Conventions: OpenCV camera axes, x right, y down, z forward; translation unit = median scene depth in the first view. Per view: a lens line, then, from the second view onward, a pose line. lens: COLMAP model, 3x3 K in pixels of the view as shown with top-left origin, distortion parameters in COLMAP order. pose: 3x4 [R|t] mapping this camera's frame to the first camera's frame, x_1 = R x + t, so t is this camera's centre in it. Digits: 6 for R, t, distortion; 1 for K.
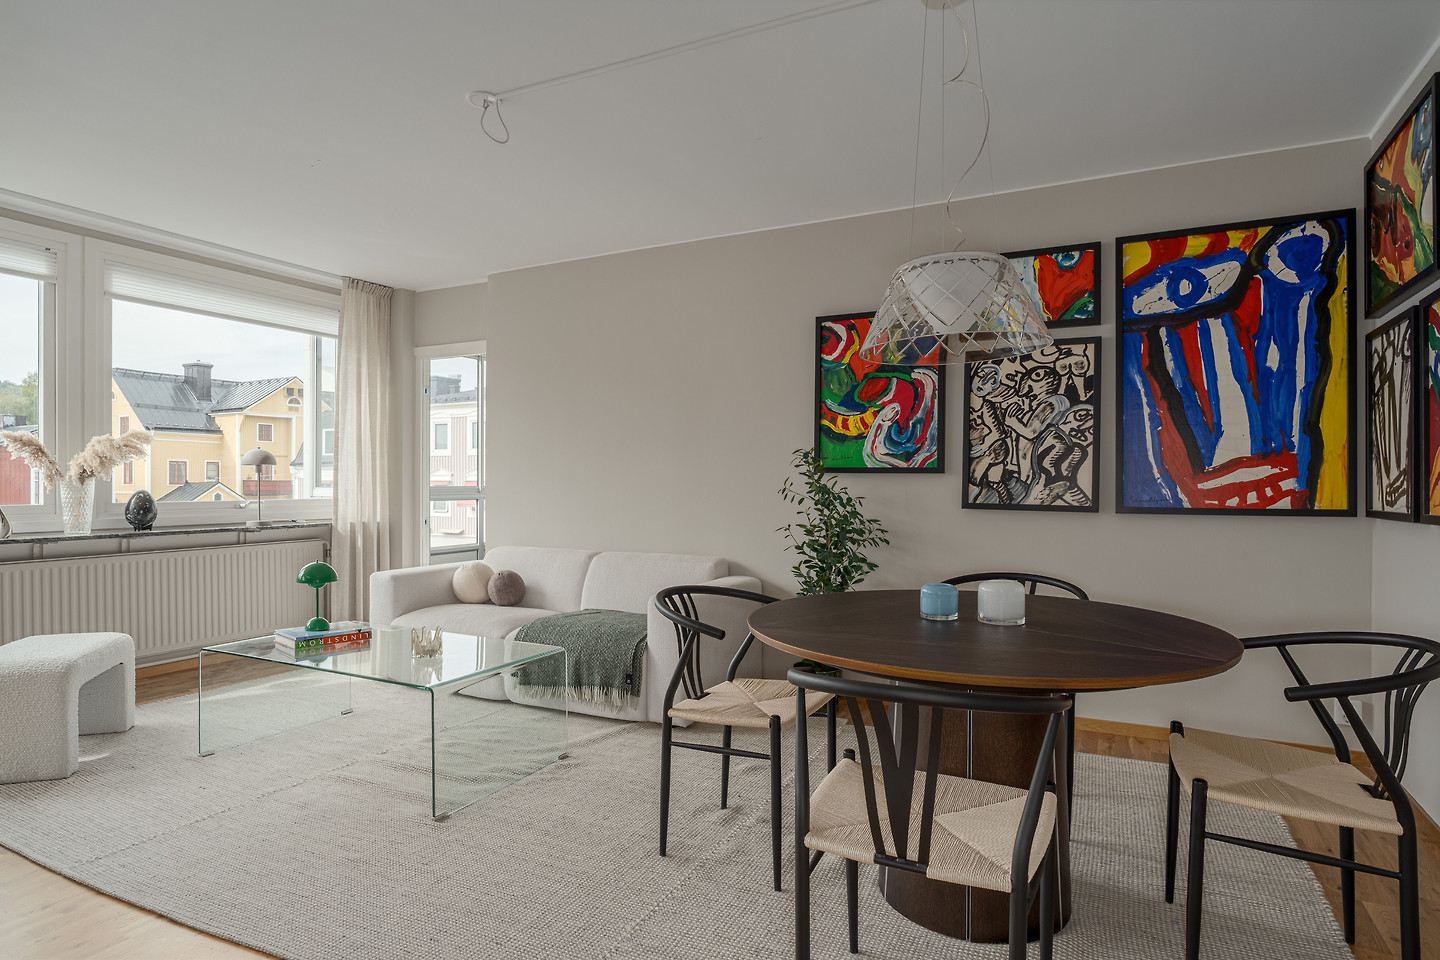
lens RADIAL K [[785.2, 0, 706.2], [0, 785.2, 478.8], [0, 0, 1]] dist [-0.020292, 0.003029]
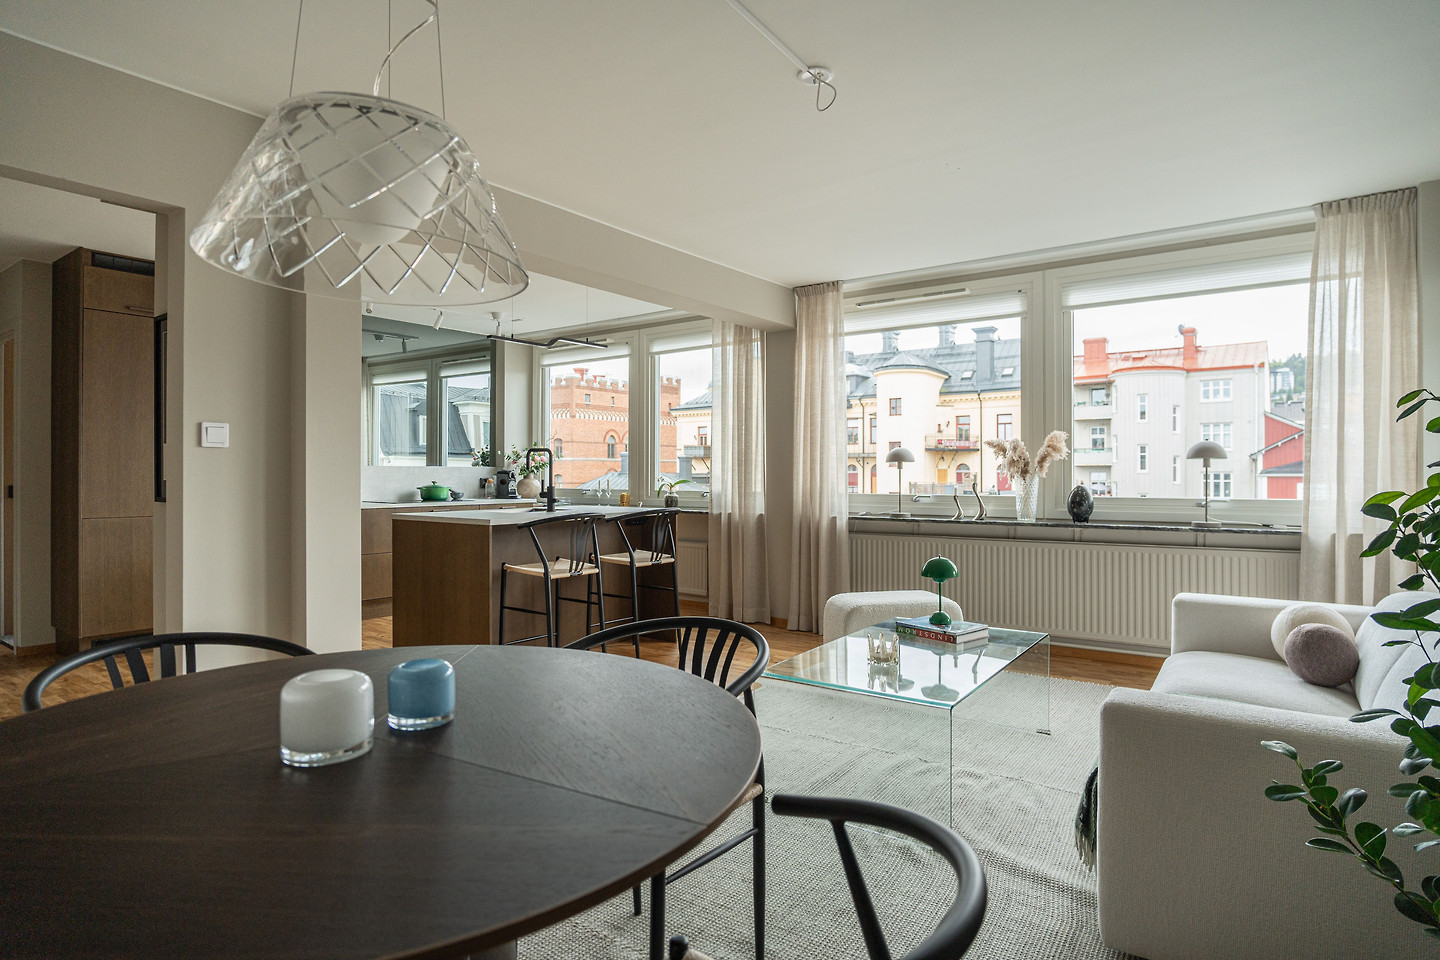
lens RADIAL K [[785.2, 0, 734.8], [0, 785.2, 477.4], [0, 0, 1]] dist [-0.020292, 0.003029]
pose [[-0.123465, -0.000683, -0.992349, 0.352769], [0.007802, 0.999968, -0.001659, 0.001757], [0.992318, -0.007947, -0.123456, 0.540389]]
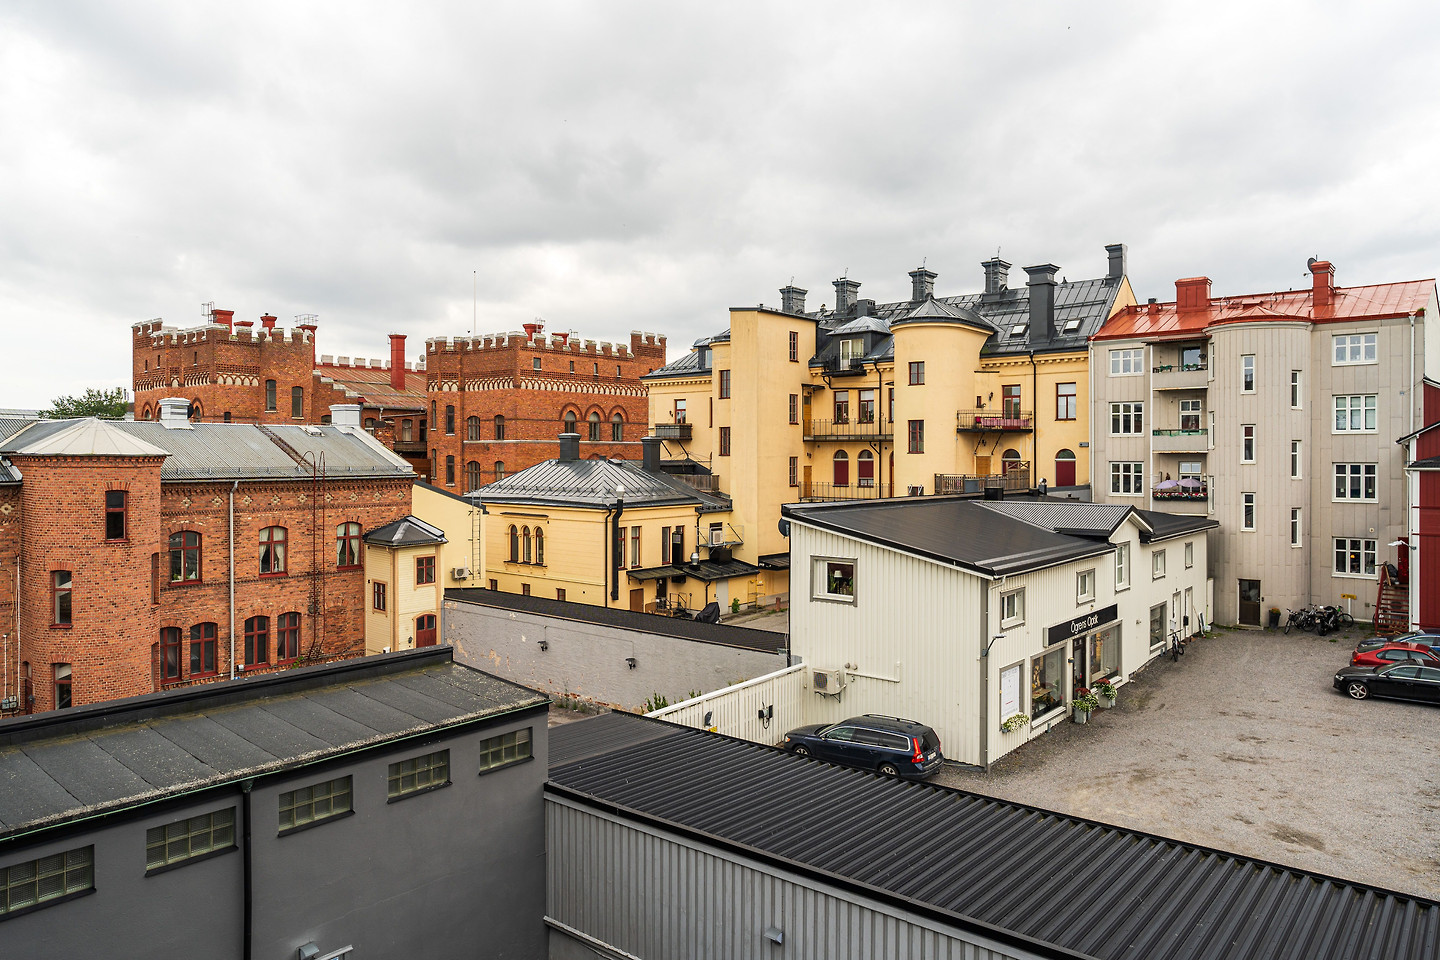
lens RADIAL K [[976.2, 0, 714.8], [0, 976.2, 462.6], [0, 0, 1]] dist [-0.017936, 0.013967]
pose [[-0.204356, 0.002363, -0.978894, -0.312076], [0.005511, 0.999984, 0.001264, -0.074012], [0.978881, -0.005137, -0.204366, 1.423953]]
